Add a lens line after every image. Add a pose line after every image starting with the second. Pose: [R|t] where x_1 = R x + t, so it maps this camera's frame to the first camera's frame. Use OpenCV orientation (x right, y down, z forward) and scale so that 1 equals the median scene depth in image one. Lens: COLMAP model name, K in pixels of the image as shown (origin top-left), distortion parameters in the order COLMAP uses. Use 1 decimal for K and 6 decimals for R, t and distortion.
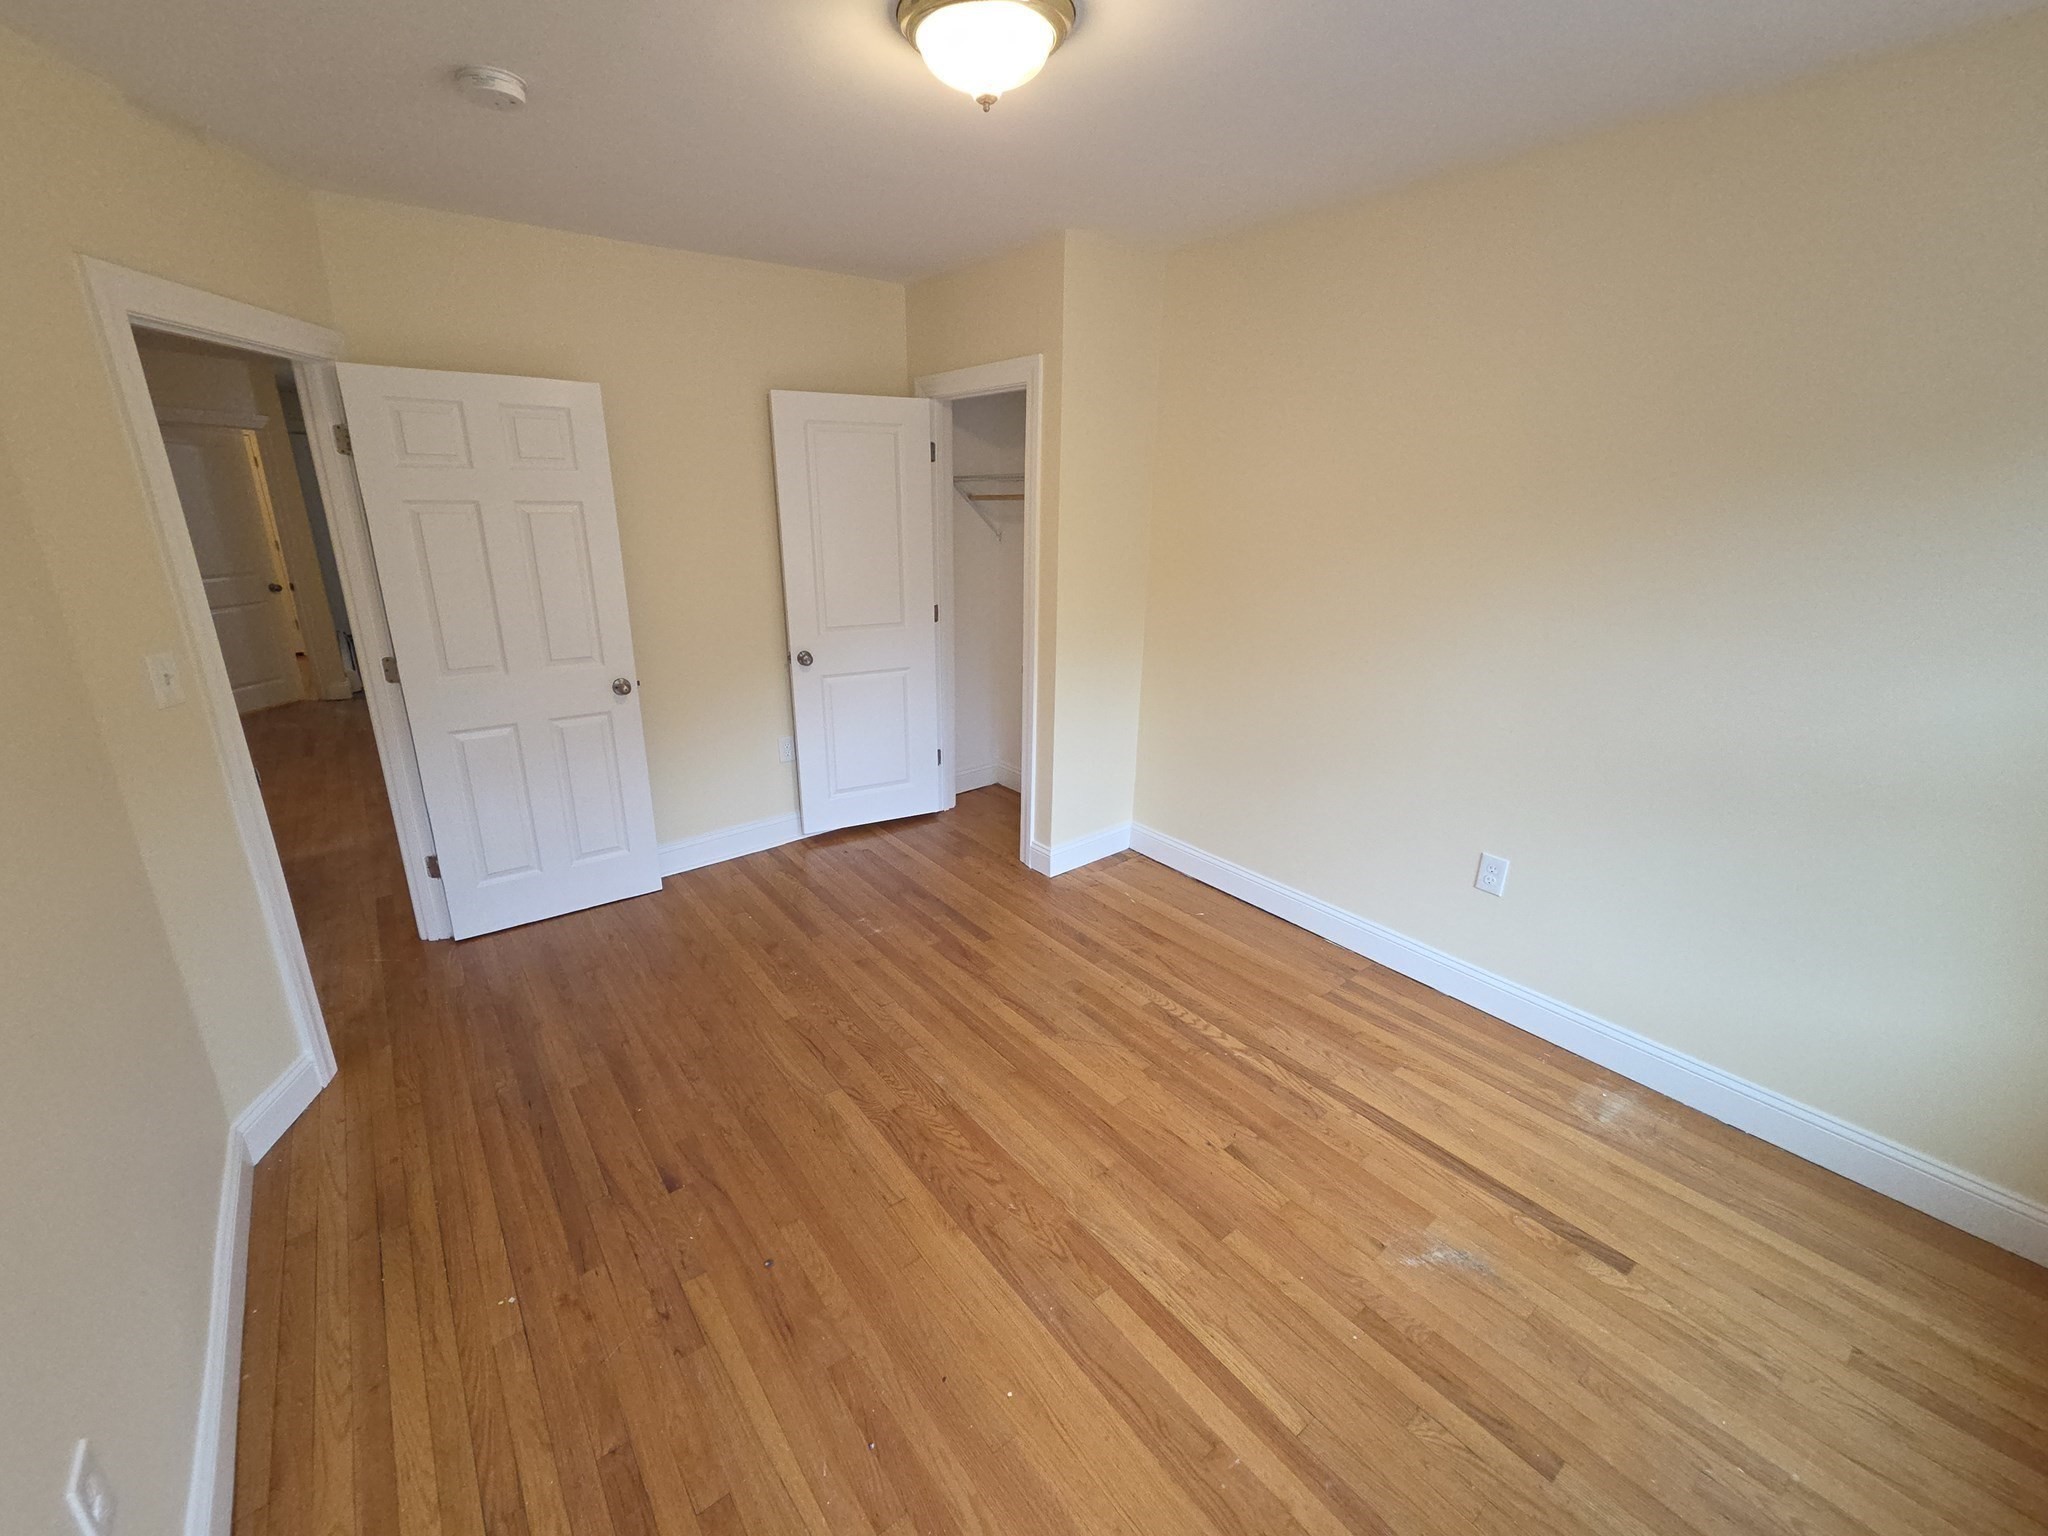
lens RADIAL K [[842.7, 0, 1008.3], [0, 842.7, 761.0], [0, 0, 1]] dist [-0.001135, -0.000232]
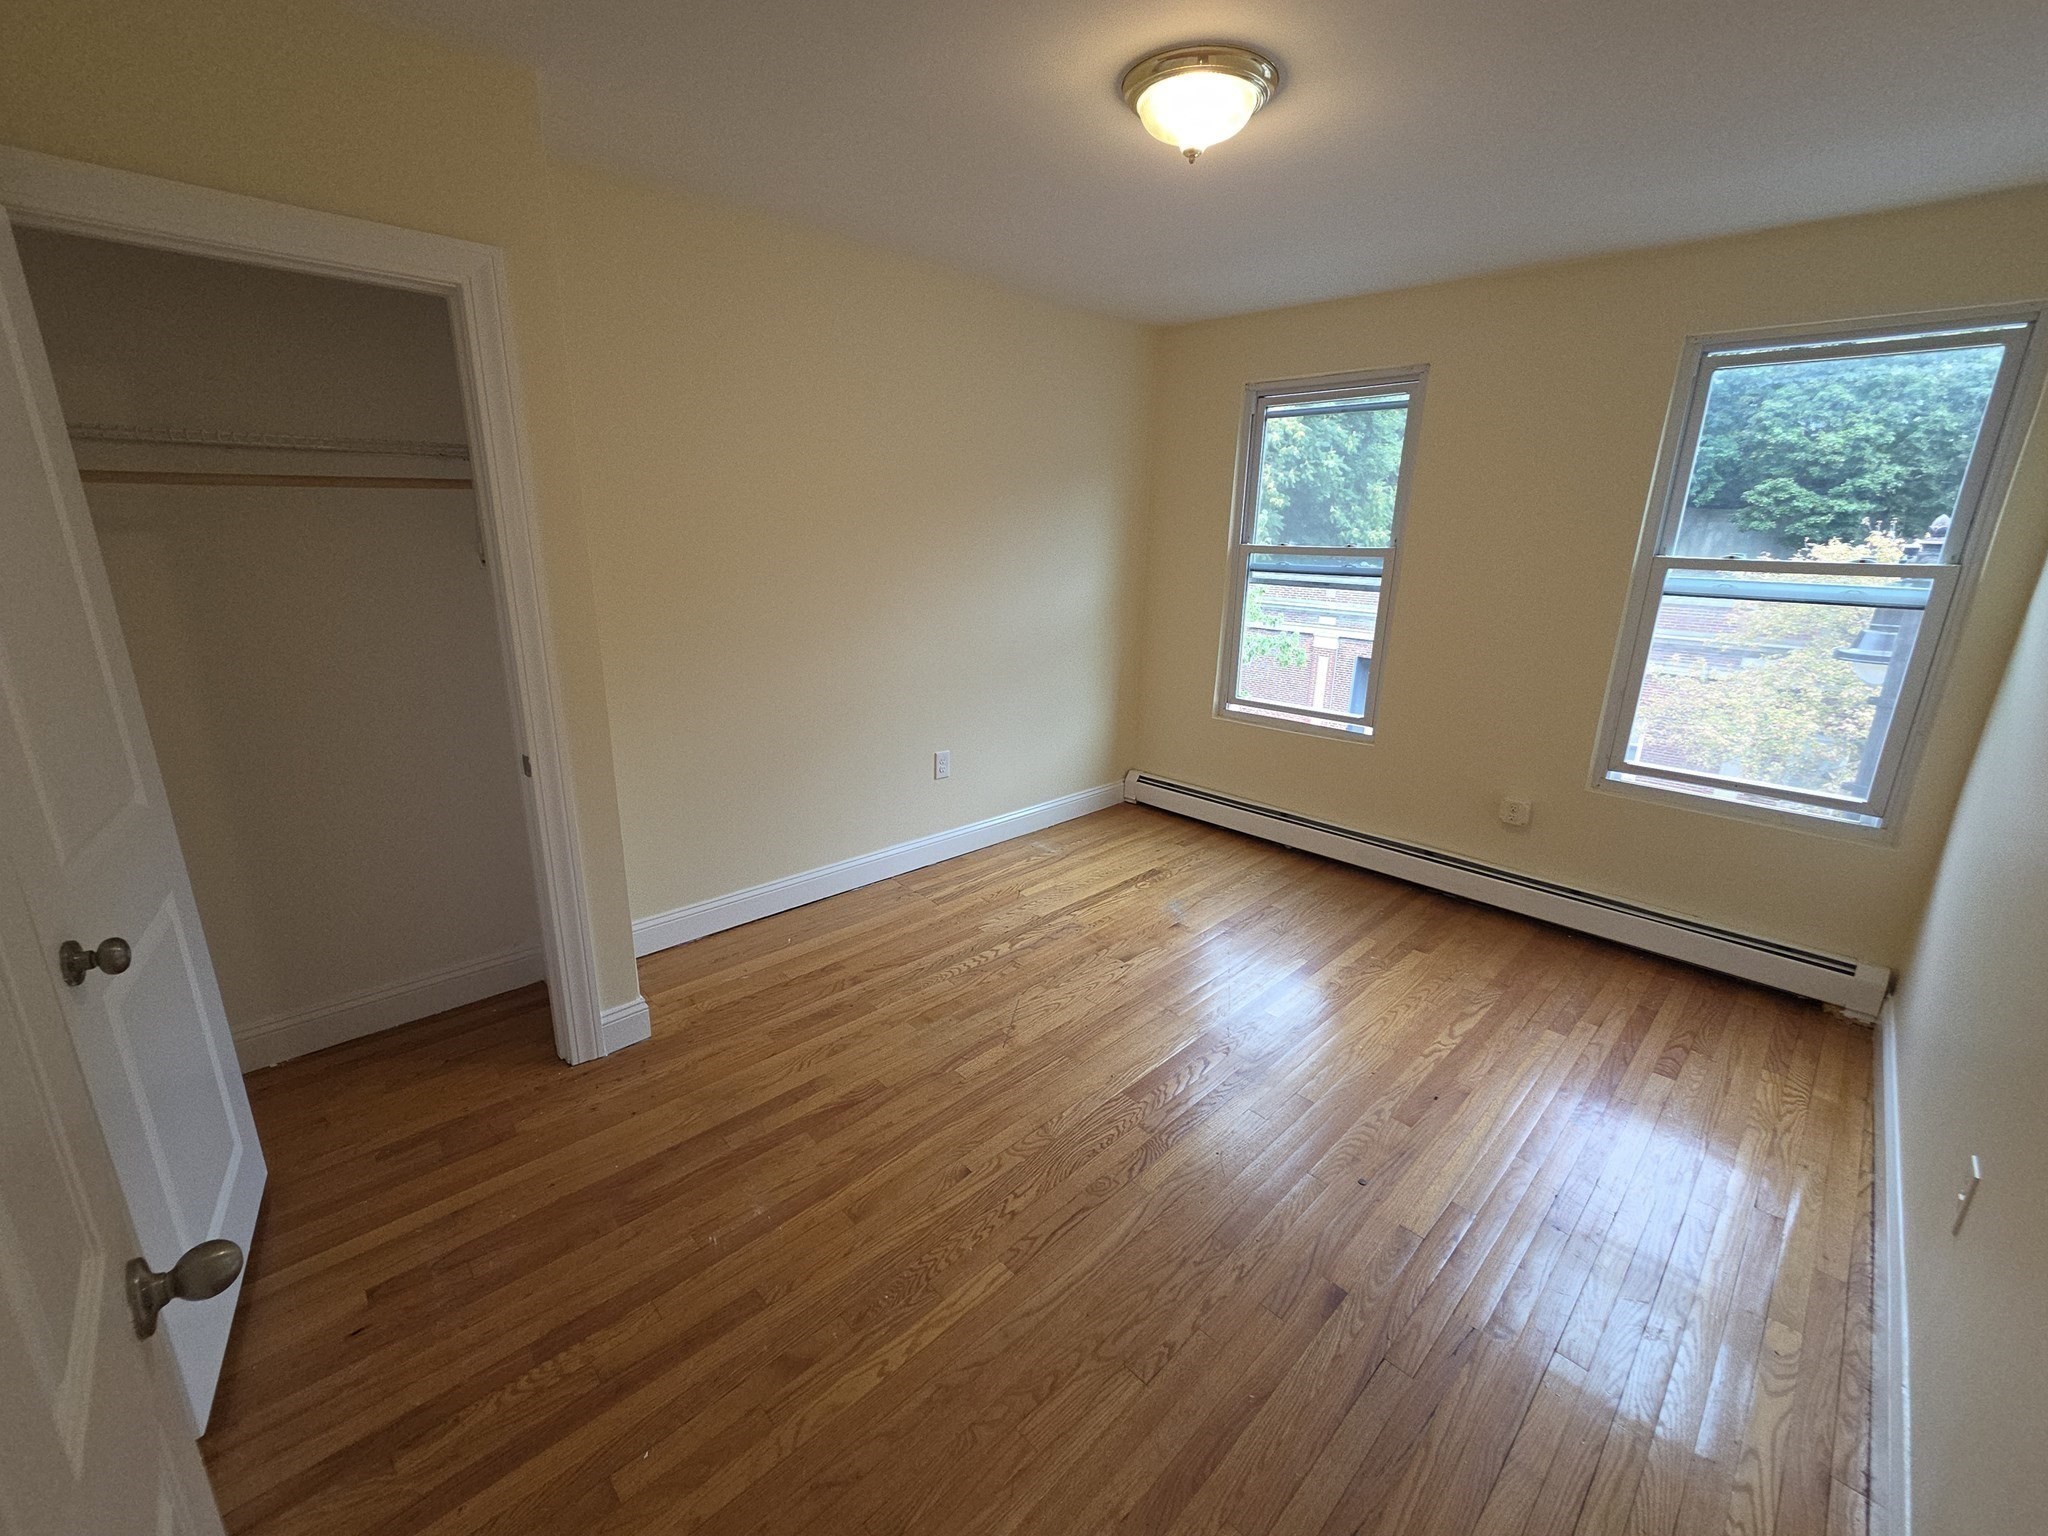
lens RADIAL K [[842.7, 0, 1008.3], [0, 842.7, 761.0], [0, 0, 1]] dist [-0.001135, -0.000232]
pose [[-0.111973, -0.277090, 0.954297, -0.782487], [0.281644, 0.912108, 0.297886, -0.258986], [-0.952963, 0.302127, -0.024091, 0.894059]]
